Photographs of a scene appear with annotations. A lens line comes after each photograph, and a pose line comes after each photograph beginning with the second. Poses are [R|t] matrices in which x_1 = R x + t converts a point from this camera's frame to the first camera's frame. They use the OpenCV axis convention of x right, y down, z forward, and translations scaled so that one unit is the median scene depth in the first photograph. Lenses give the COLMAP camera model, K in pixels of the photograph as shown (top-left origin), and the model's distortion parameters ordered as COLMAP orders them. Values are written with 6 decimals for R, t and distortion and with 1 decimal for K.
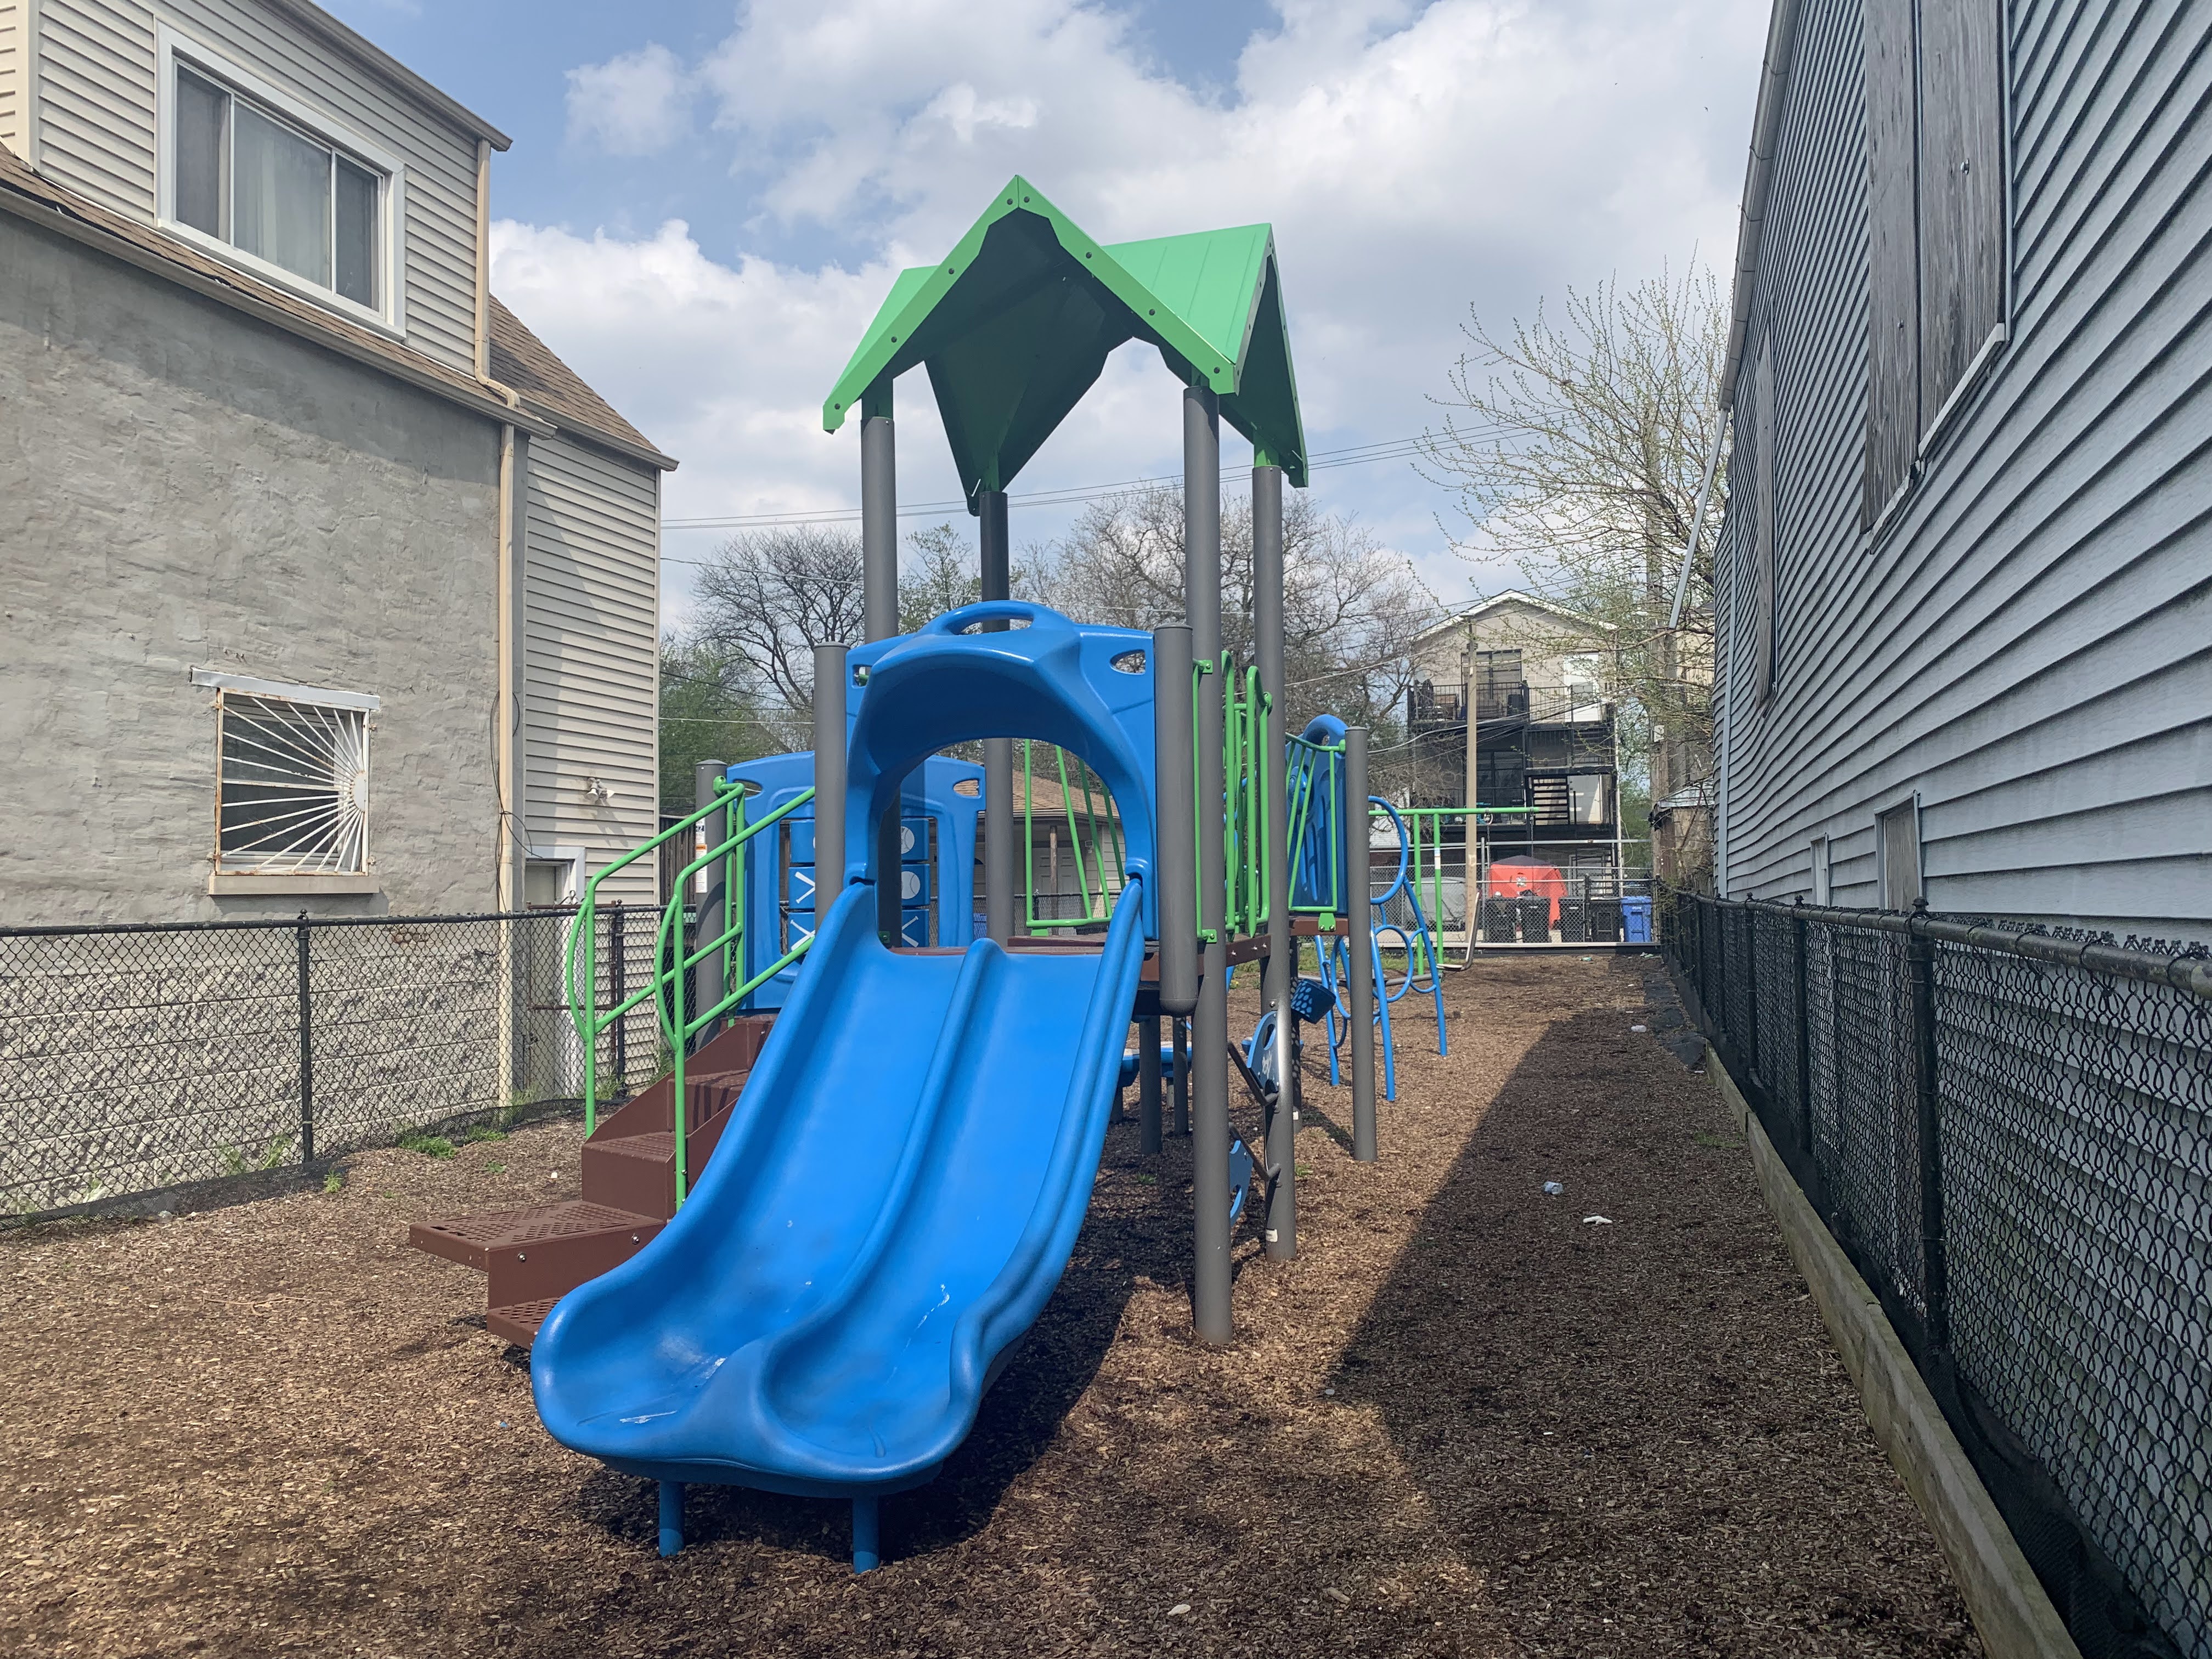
lens RADIAL K [[1684.7, 0, 1106.6], [0, 1684.7, 813.7], [0, 0, 1]] dist [0.004778, -0.000448]
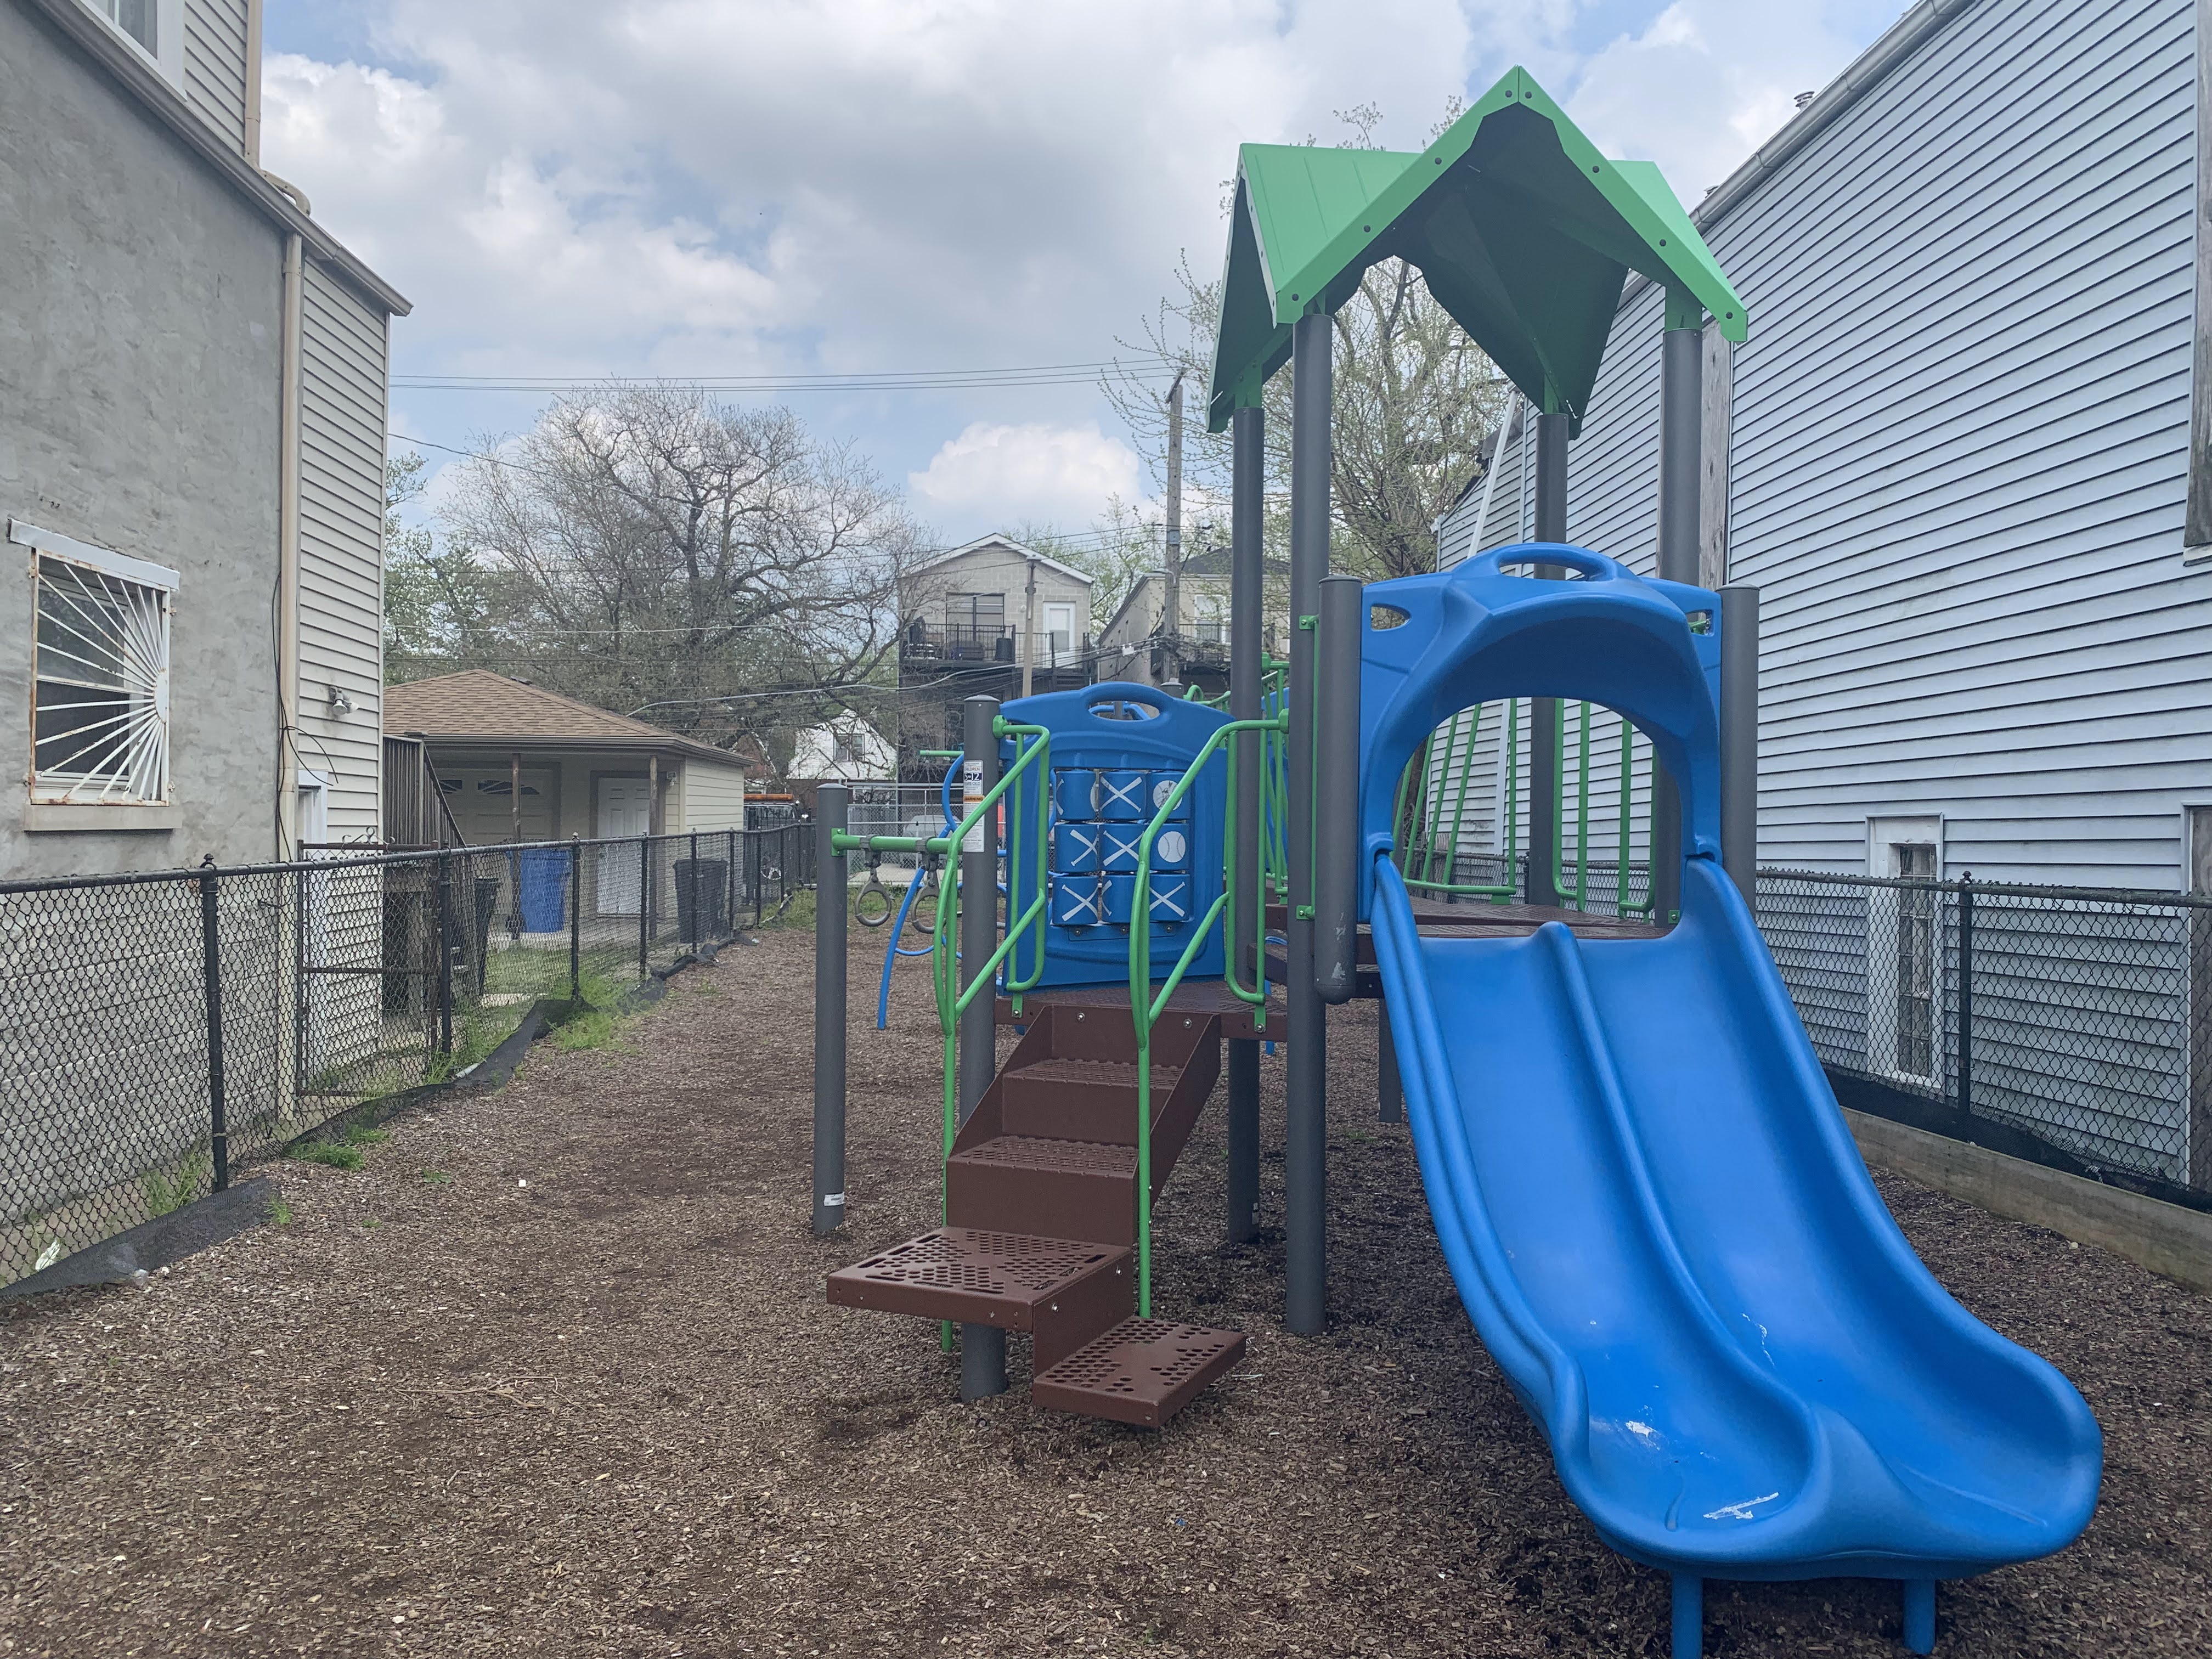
lens RADIAL K [[1696.1, 0, 1106.0], [0, 1696.1, 829.5], [0, 0, 1]] dist [0.008618, -0.011612]
pose [[0.930029, 0.022236, 0.366812, -0.327537], [-0.040285, 0.998321, 0.041623, -0.001998], [-0.365271, -0.053487, 0.929363, 0.126391]]
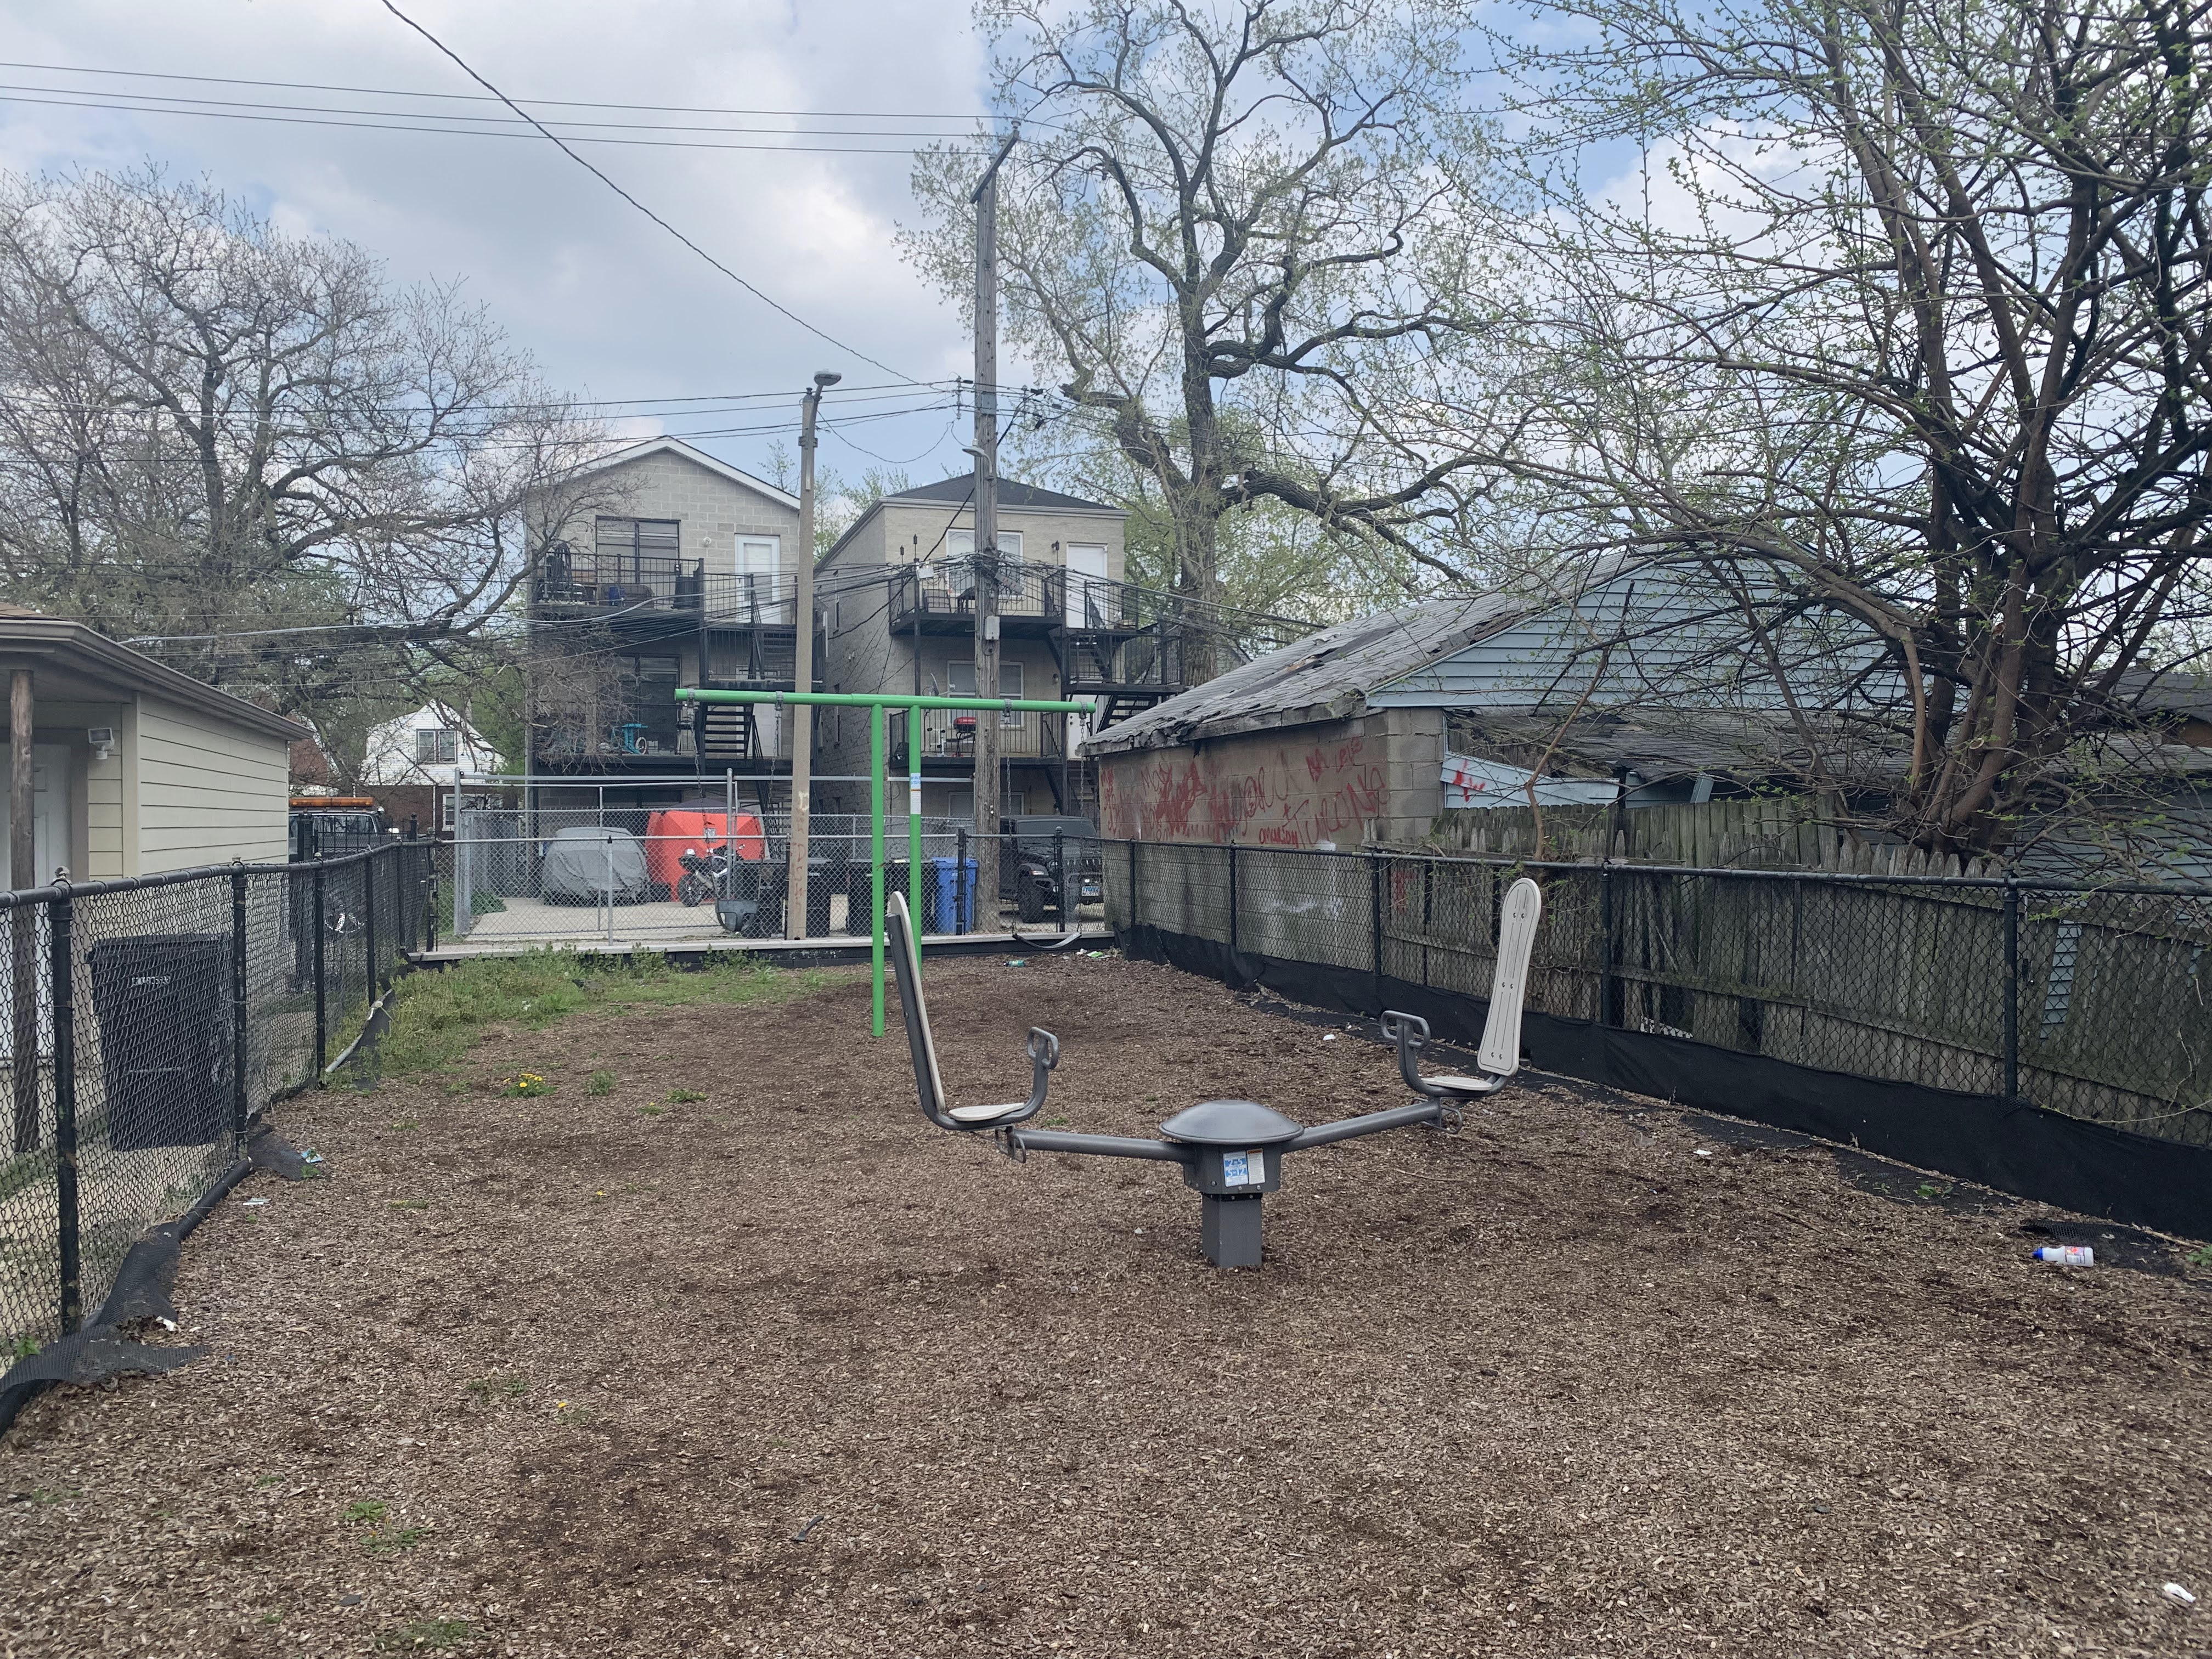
lens RADIAL K [[1696.1, 0, 1106.0], [0, 1696.1, 829.5], [0, 0, 1]] dist [0.008618, -0.011612]
pose [[0.821343, 0.013964, 0.570264, -0.110953], [-0.036773, 0.998917, 0.028504, 0.049799], [-0.569248, -0.044382, 0.820967, 1.349422]]
